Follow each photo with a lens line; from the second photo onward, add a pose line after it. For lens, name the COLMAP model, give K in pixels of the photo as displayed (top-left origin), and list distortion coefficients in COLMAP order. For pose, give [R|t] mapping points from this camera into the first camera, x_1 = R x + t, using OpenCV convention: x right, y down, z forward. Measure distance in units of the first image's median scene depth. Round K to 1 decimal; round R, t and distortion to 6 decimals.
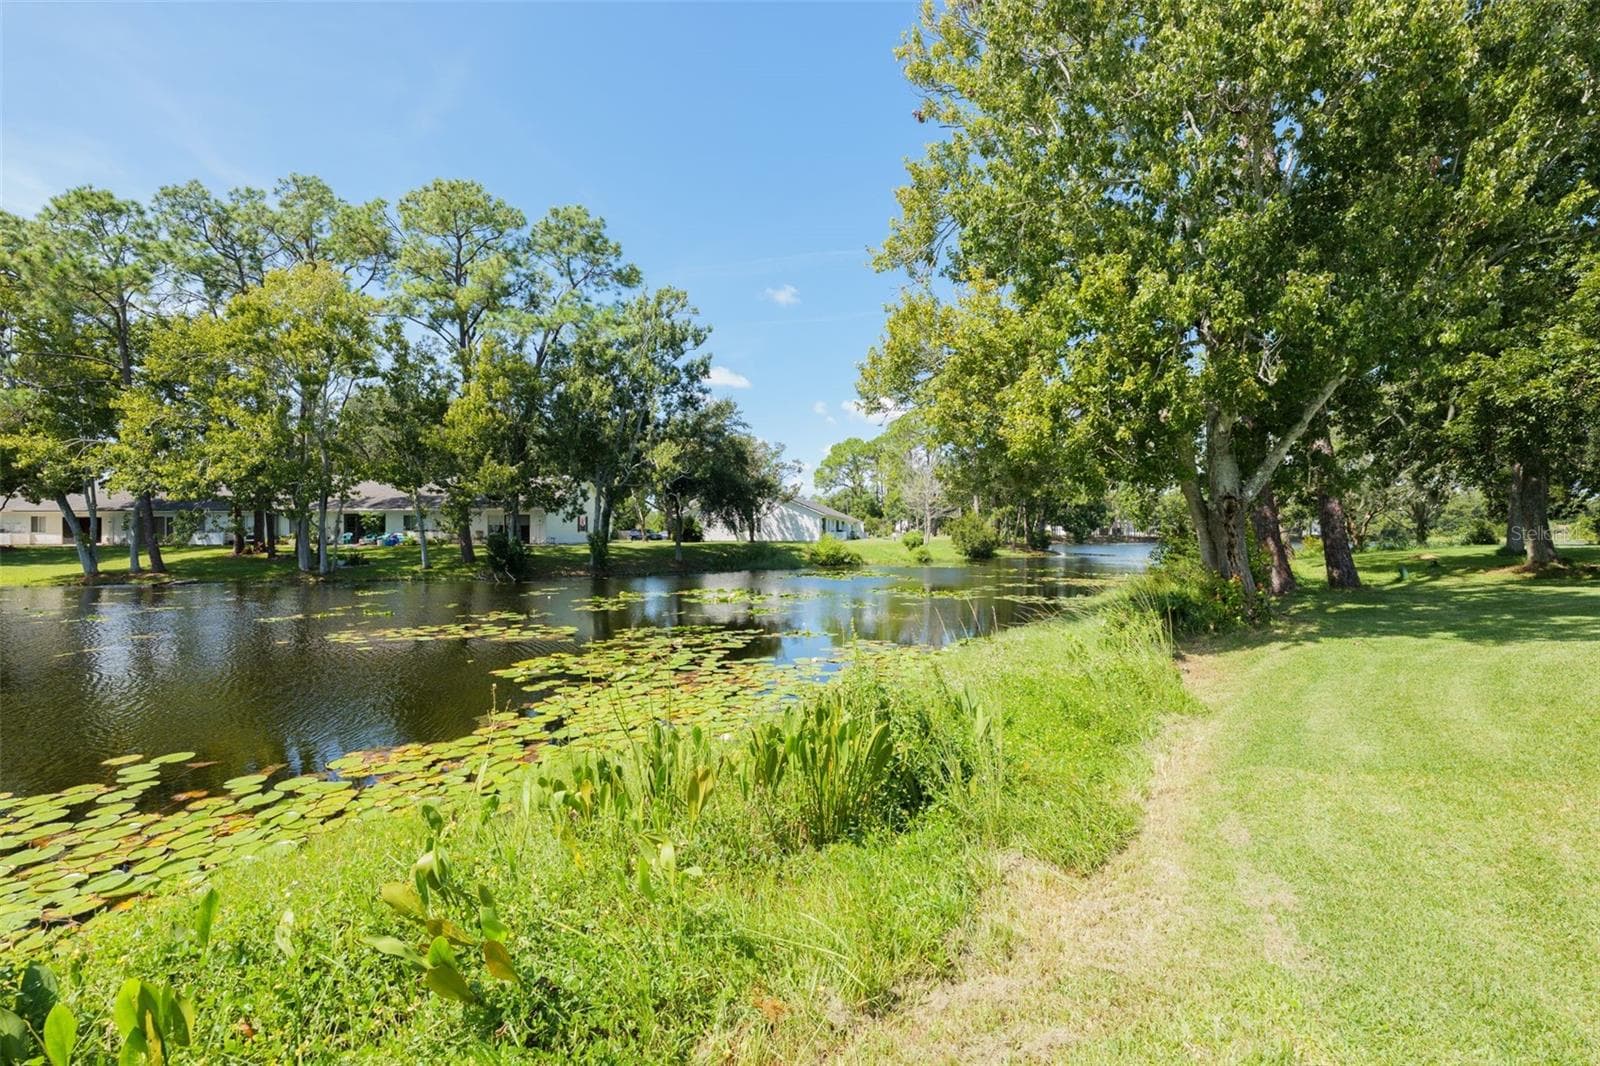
lens RADIAL K [[658.1, 0, 809.0], [0, 658.1, 533.3], [0, 0, 1]] dist [0.002079, -0.000119]
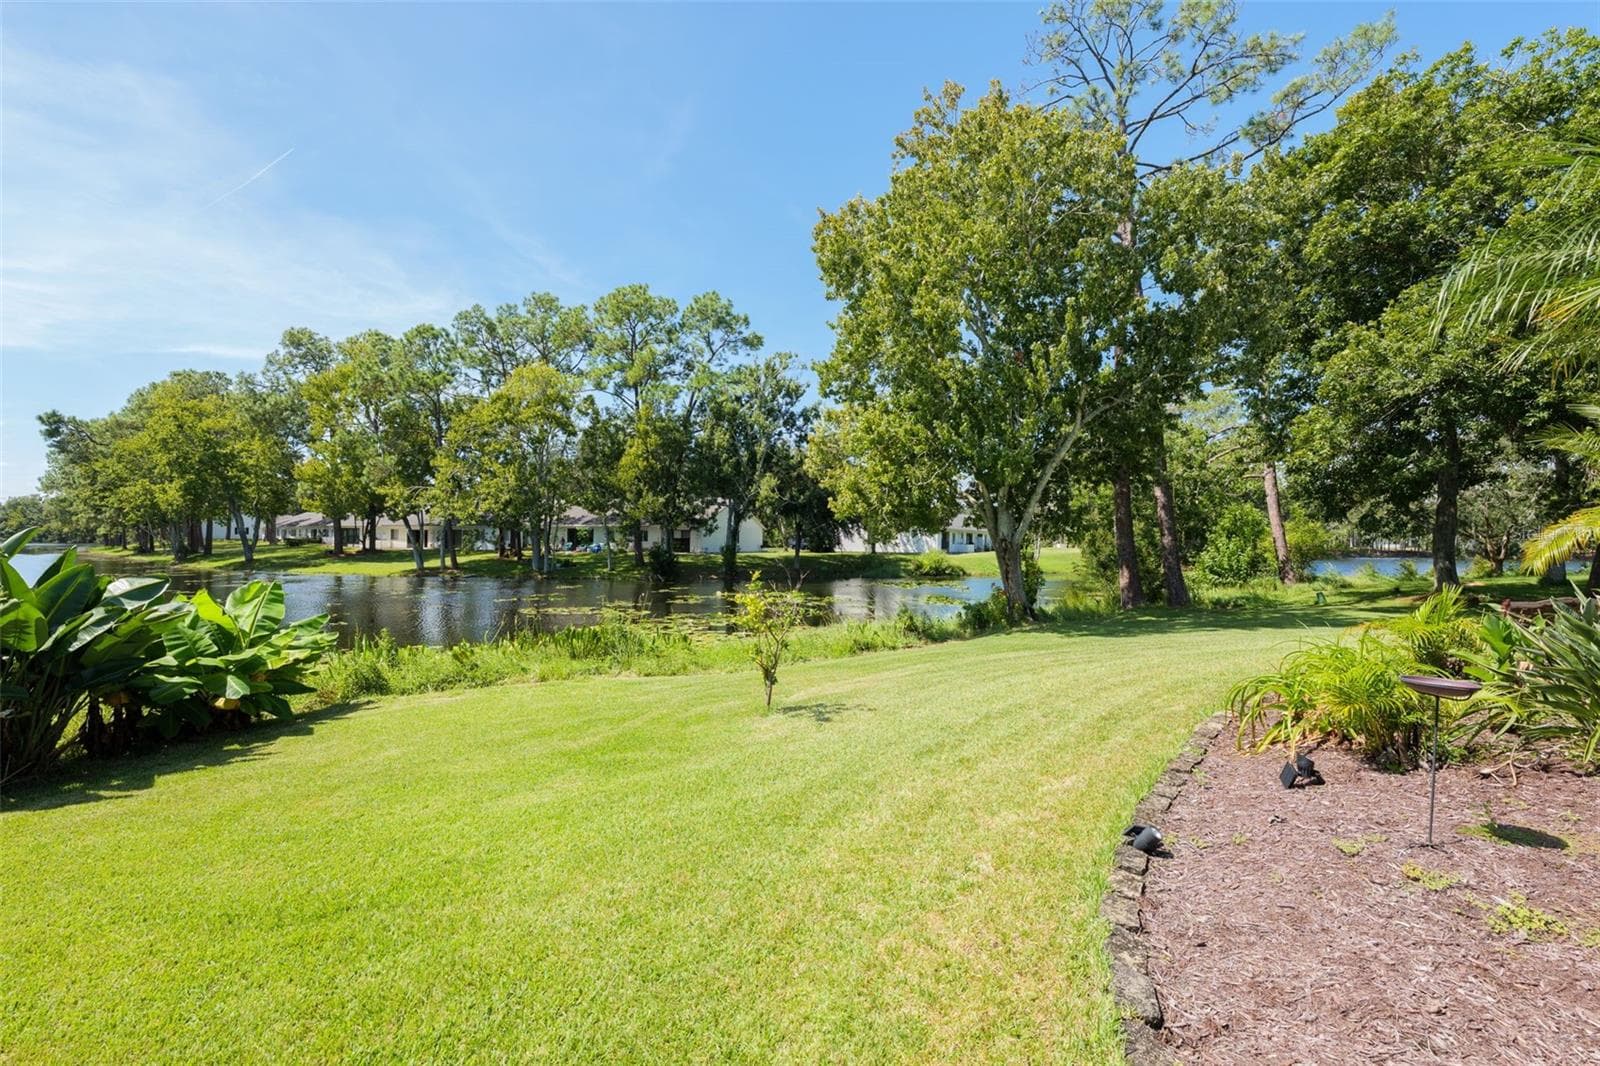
lens RADIAL K [[658.1, 0, 795.9], [0, 658.1, 538.2], [0, 0, 1]] dist [0.002079, -0.000119]
pose [[0.950963, 0.007775, -0.309206, 0.226139], [-0.008239, 0.999966, -0.000193, -0.018212], [0.309194, 0.002731, 0.950995, -0.197581]]
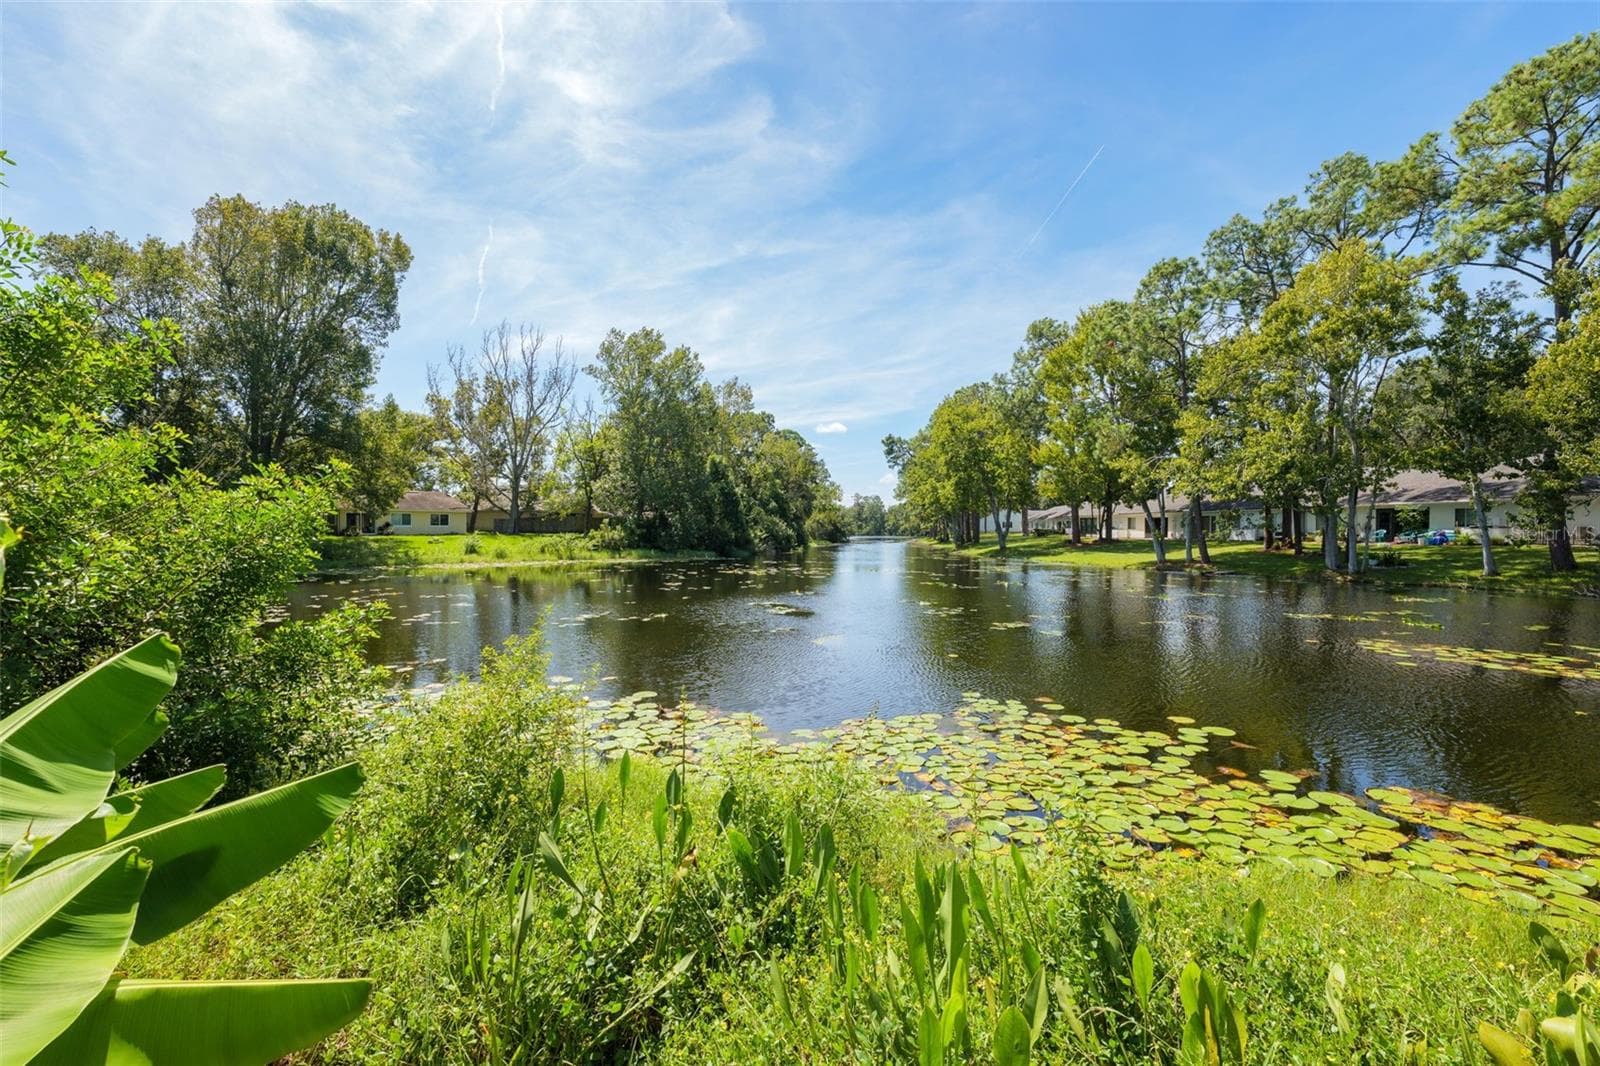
lens RADIAL K [[658.1, 0, 798.9], [0, 658.1, 534.8], [0, 0, 1]] dist [0.002079, -0.000119]
pose [[0.237720, 0.008419, -0.971297, -0.015567], [-0.001898, 0.999965, 0.008203, 0.000259], [0.971332, -0.000106, 0.237728, 0.013682]]
